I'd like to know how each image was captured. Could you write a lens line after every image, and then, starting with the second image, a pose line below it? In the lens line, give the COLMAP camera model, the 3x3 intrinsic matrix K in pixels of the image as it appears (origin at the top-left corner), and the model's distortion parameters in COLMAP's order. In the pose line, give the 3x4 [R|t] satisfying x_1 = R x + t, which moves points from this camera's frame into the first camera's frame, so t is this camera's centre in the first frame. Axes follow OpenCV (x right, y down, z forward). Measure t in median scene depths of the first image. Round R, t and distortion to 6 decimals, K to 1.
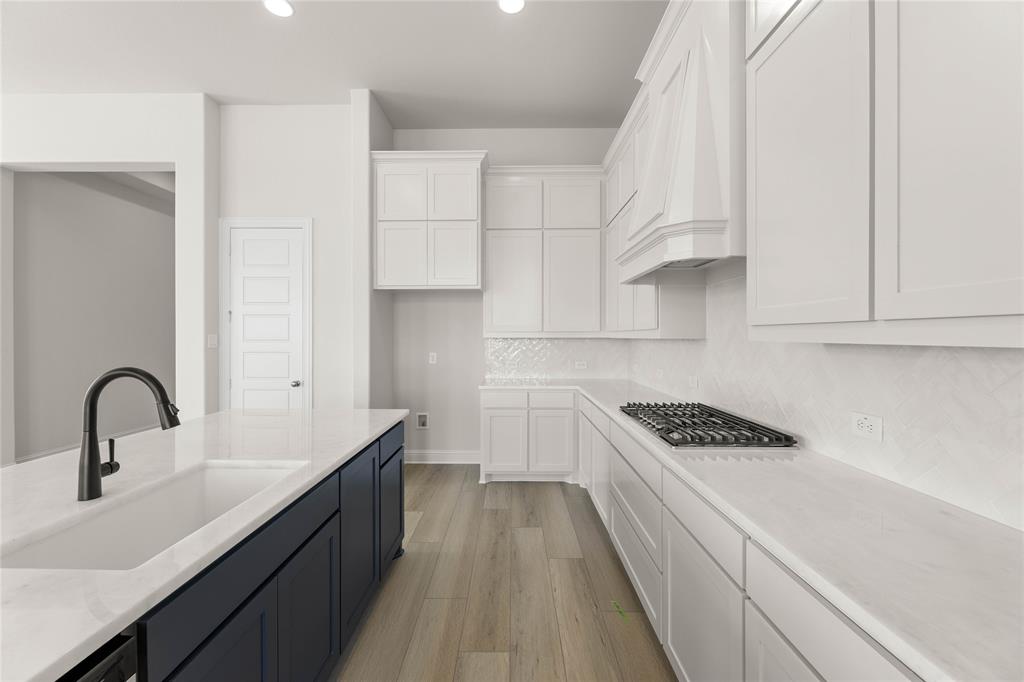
lens RADIAL K [[425.8, 0, 509.1], [0, 425.8, 334.2], [0, 0, 1]] dist [0.001305, 0.000119]
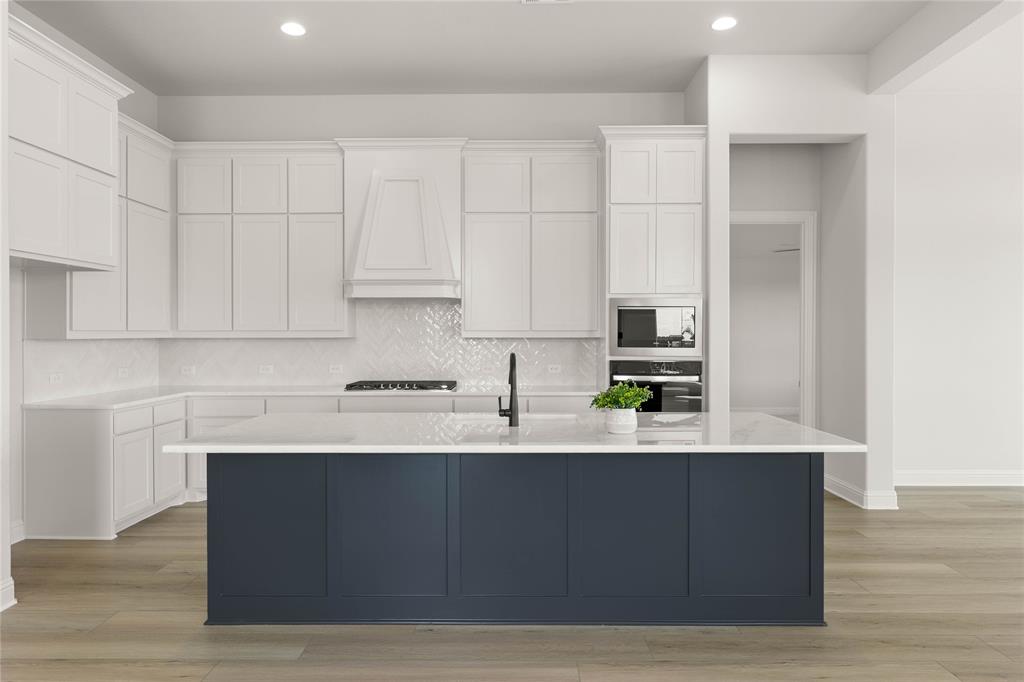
lens RADIAL K [[614.5, 0, 512.0], [0, 614.5, 341.0], [0, 0, 1]] dist [0.002432, 0.000185]
pose [[-0.002016, -0.011996, 0.999926, -1.124659], [-0.001689, 0.999927, 0.011993, -0.002221], [-0.999997, -0.001665, -0.002036, 0.320233]]
